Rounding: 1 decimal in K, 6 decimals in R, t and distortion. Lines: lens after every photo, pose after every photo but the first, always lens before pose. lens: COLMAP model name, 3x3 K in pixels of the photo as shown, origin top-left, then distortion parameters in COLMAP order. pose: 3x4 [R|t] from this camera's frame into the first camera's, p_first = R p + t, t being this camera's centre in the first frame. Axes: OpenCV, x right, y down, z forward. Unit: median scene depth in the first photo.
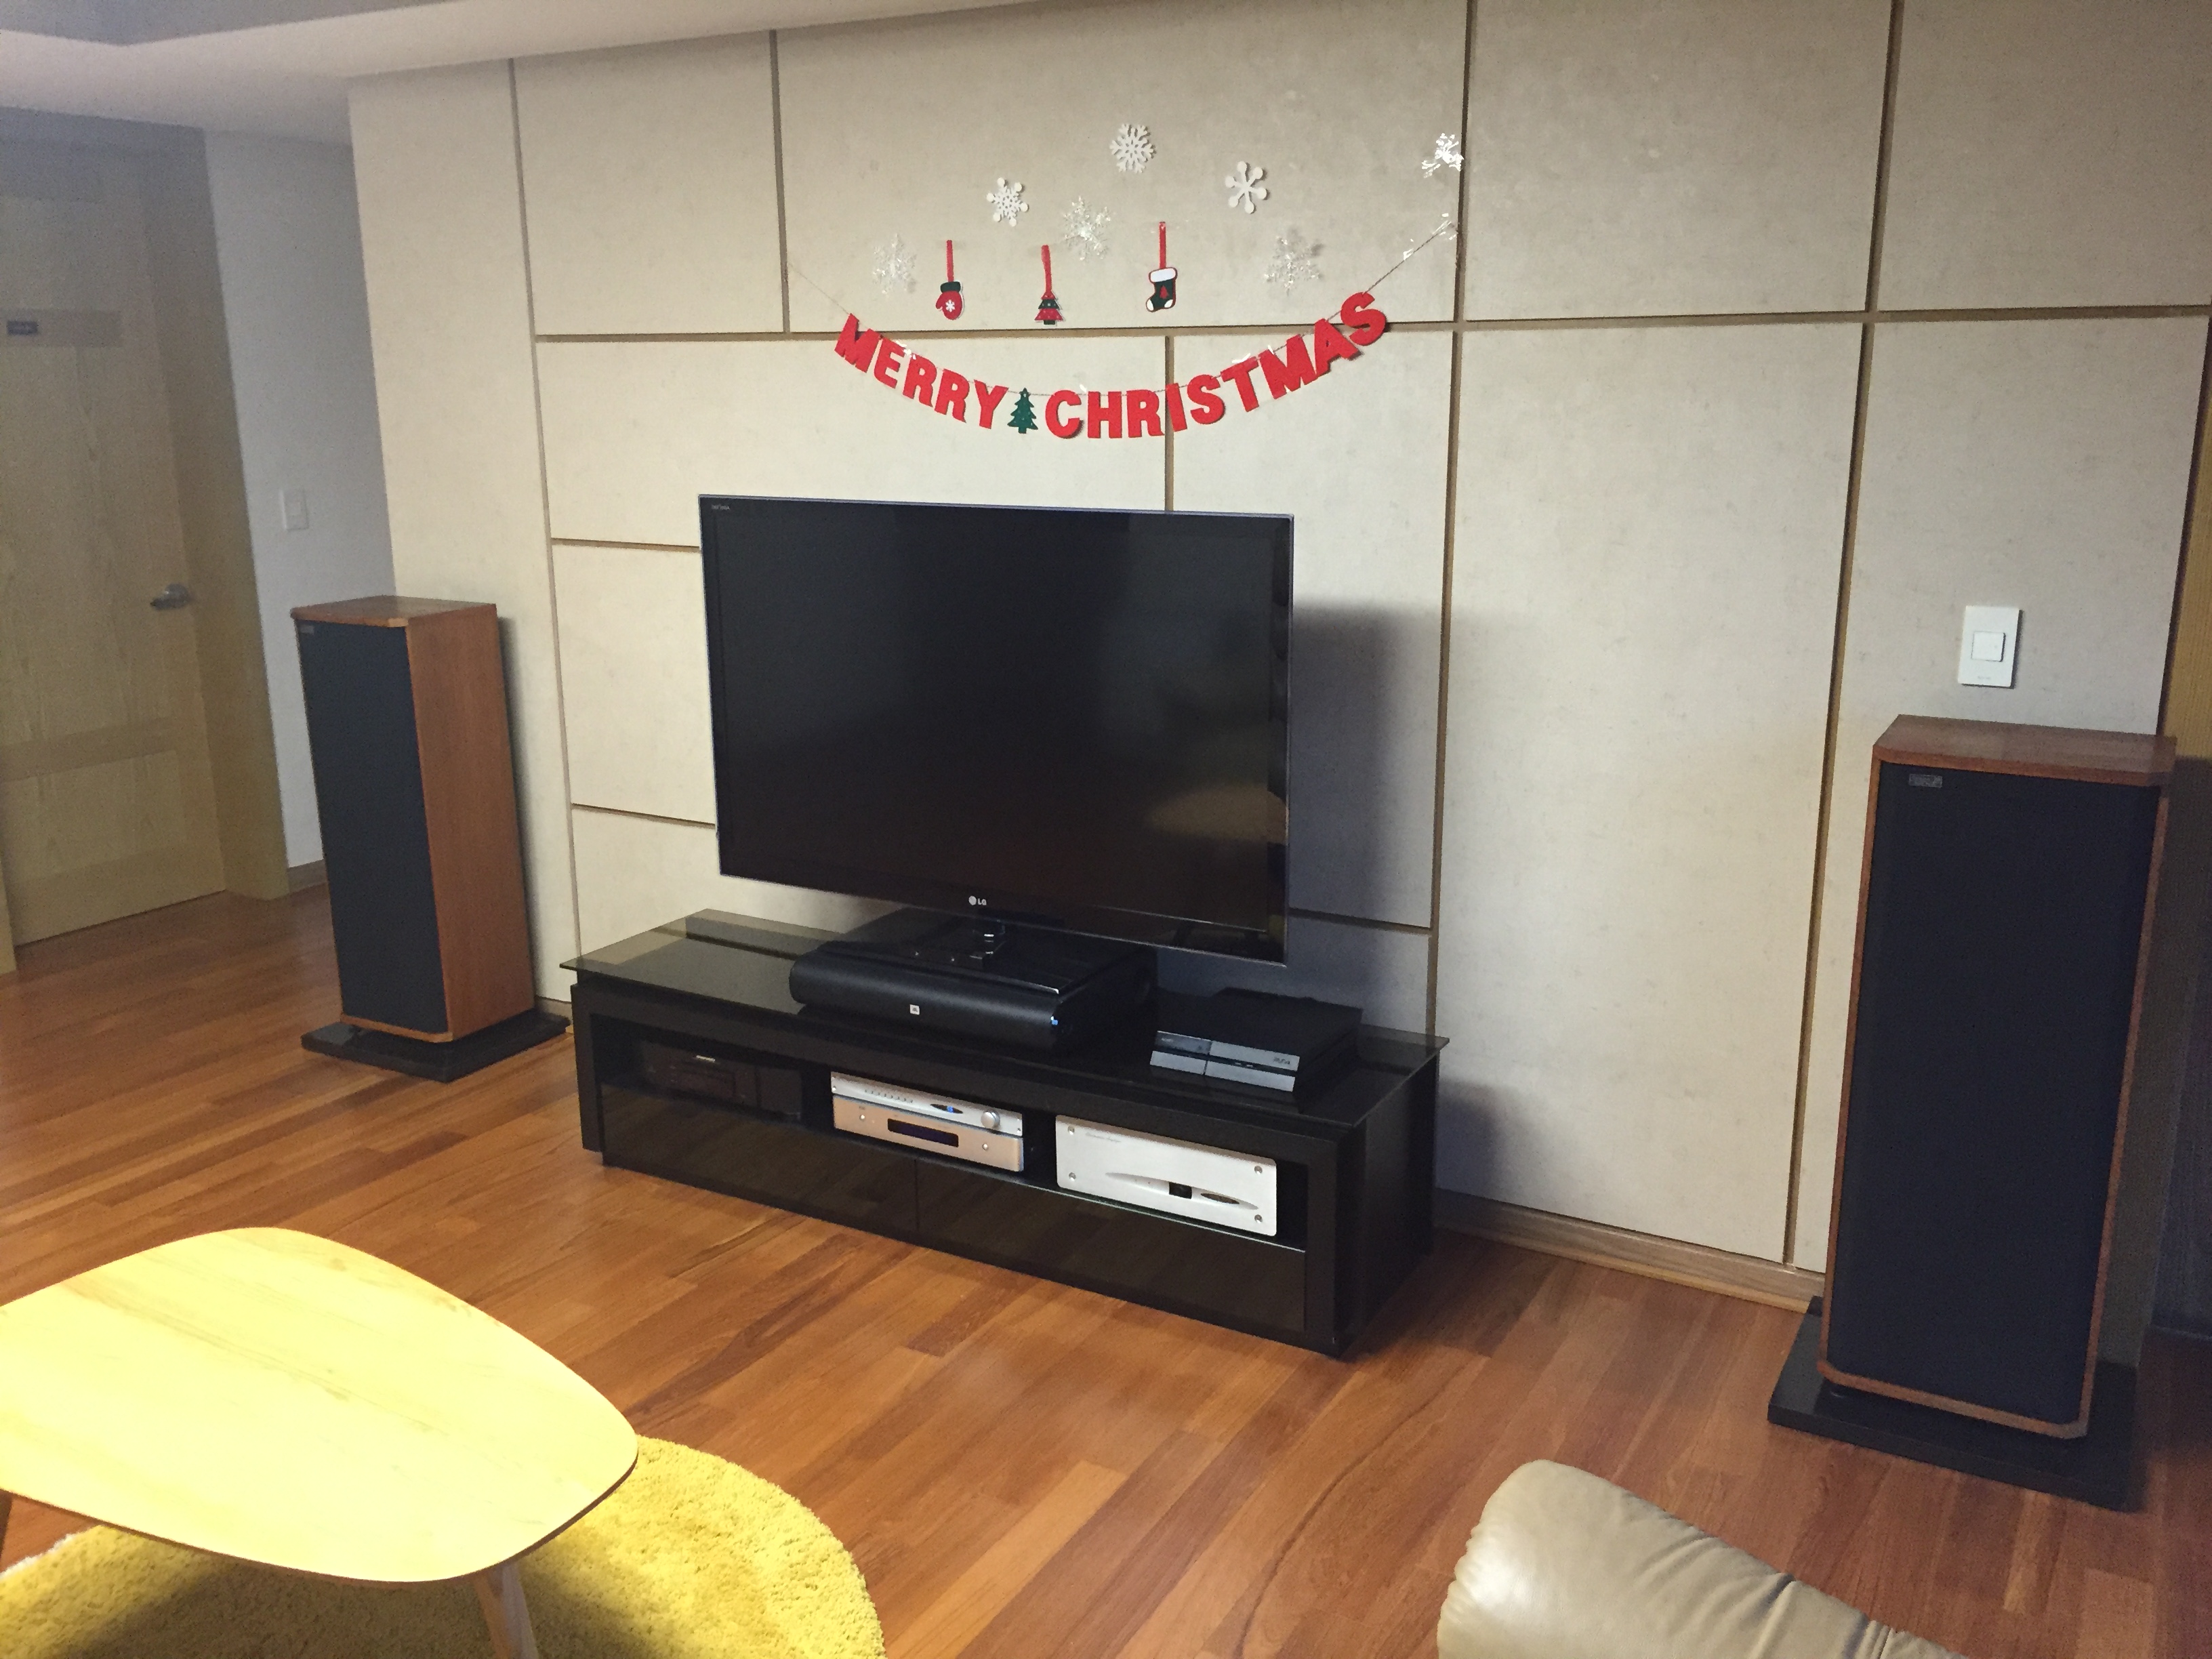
lens RADIAL K [[1918.0, 0, 1098.1], [0, 1918.0, 837.1], [0, 0, 1]] dist [0.047286, -0.011480]
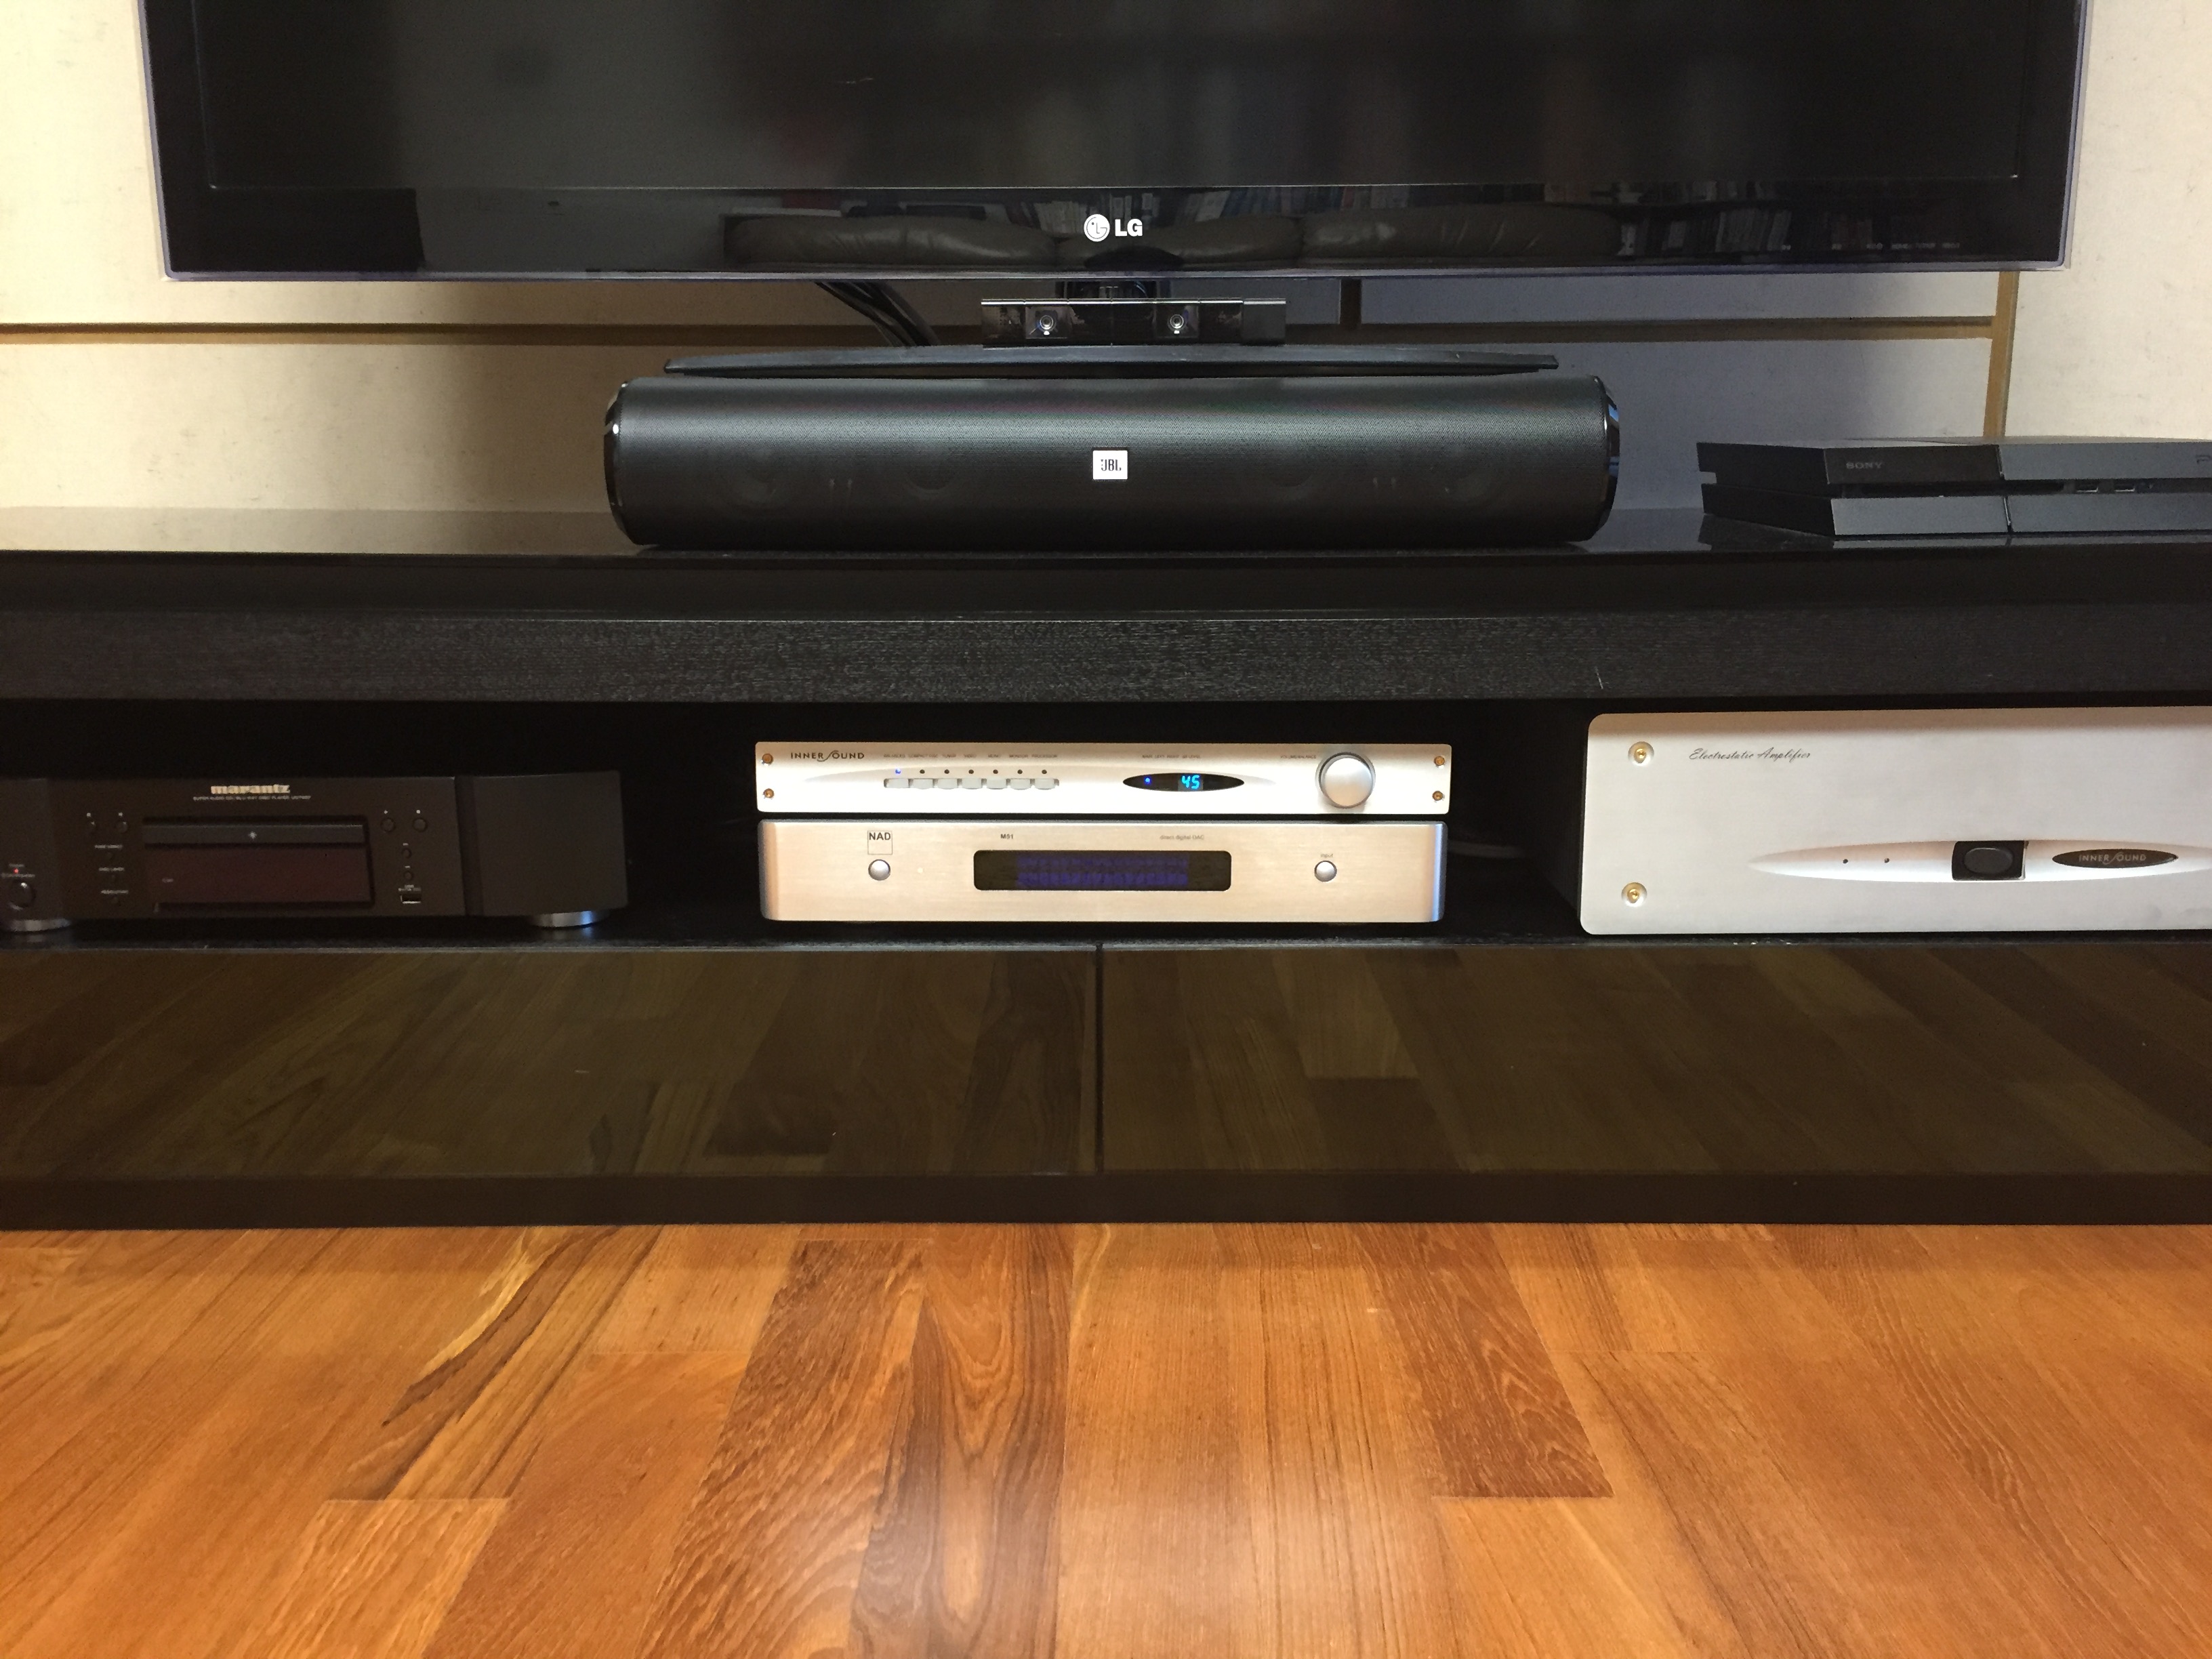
lens RADIAL K [[1918.0, 0, 1107.6], [0, 1918.0, 824.9], [0, 0, 1]] dist [0.047286, -0.011480]
pose [[0.869487, -0.095634, 0.484610, -0.253412], [0.118322, 0.992840, -0.016363, 0.152802], [-0.479575, 0.071567, 0.874577, 0.711753]]
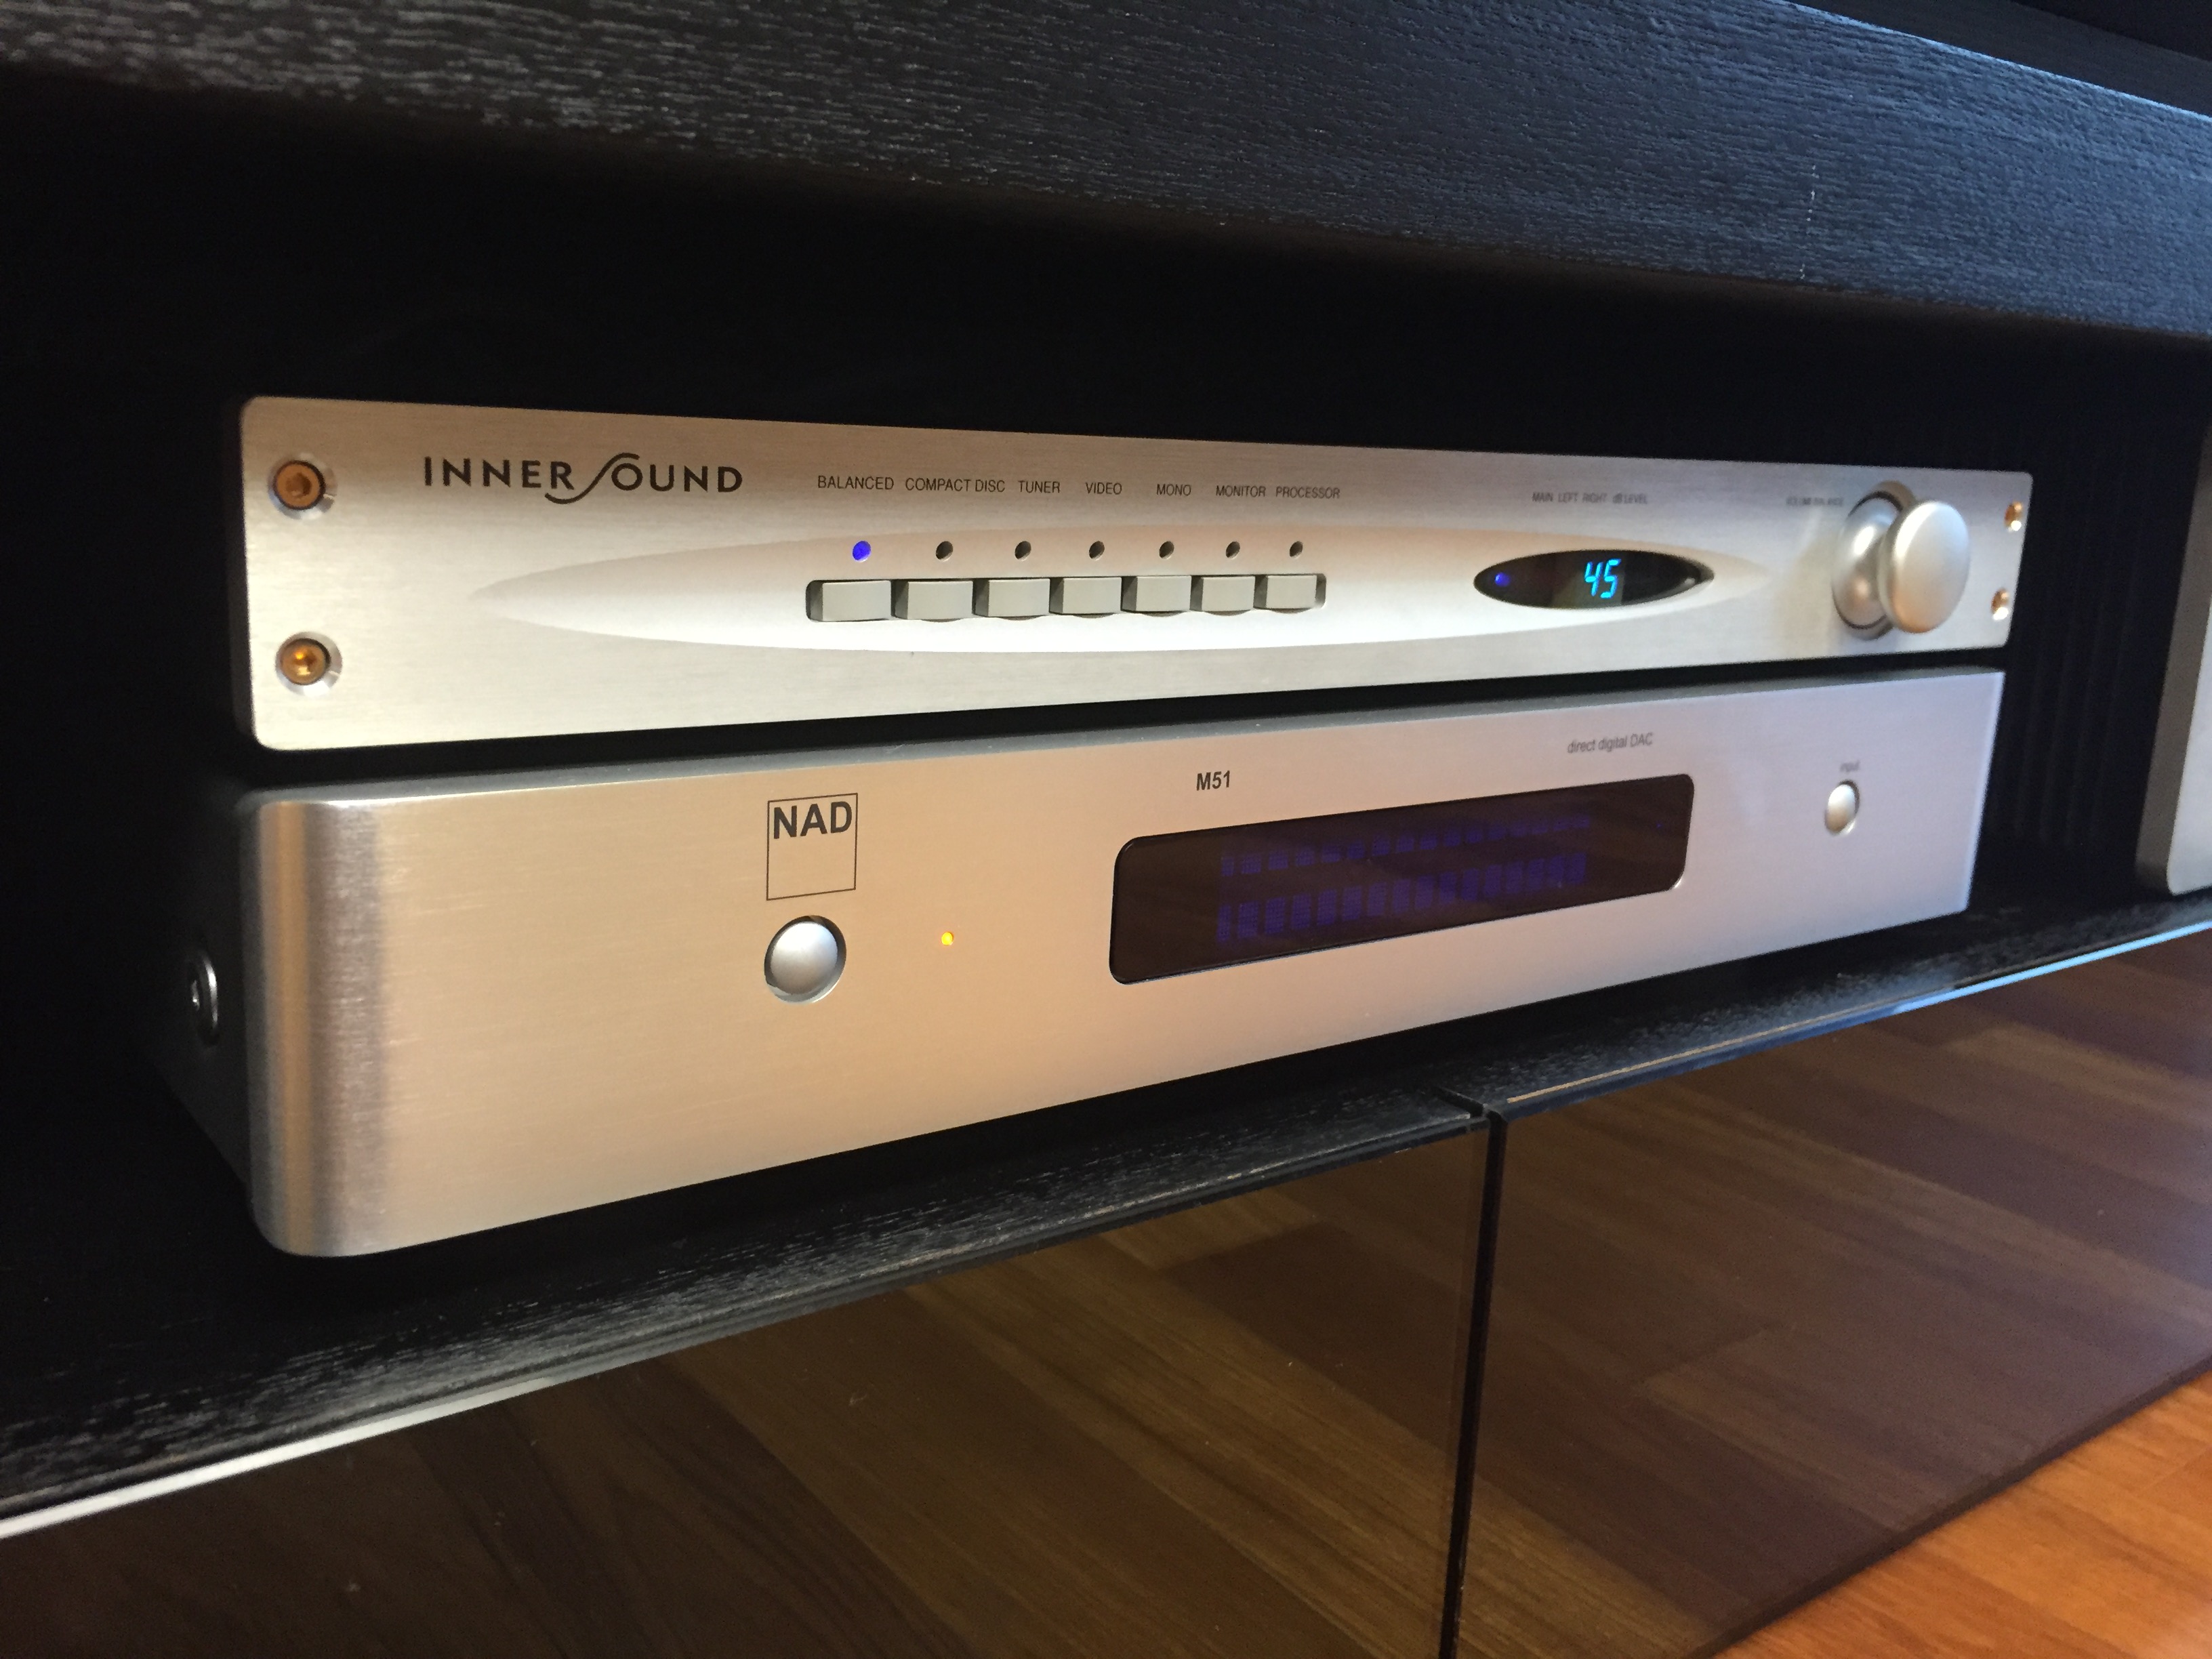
lens RADIAL K [[1918.0, 0, 1111.4], [0, 1918.0, 815.6], [0, 0, 1]] dist [0.047286, -0.011480]
pose [[0.373507, -0.160864, 0.913573, -0.194720], [0.188538, 0.977457, 0.095031, 0.139043], [-0.908266, 0.136748, 0.395416, 0.981368]]
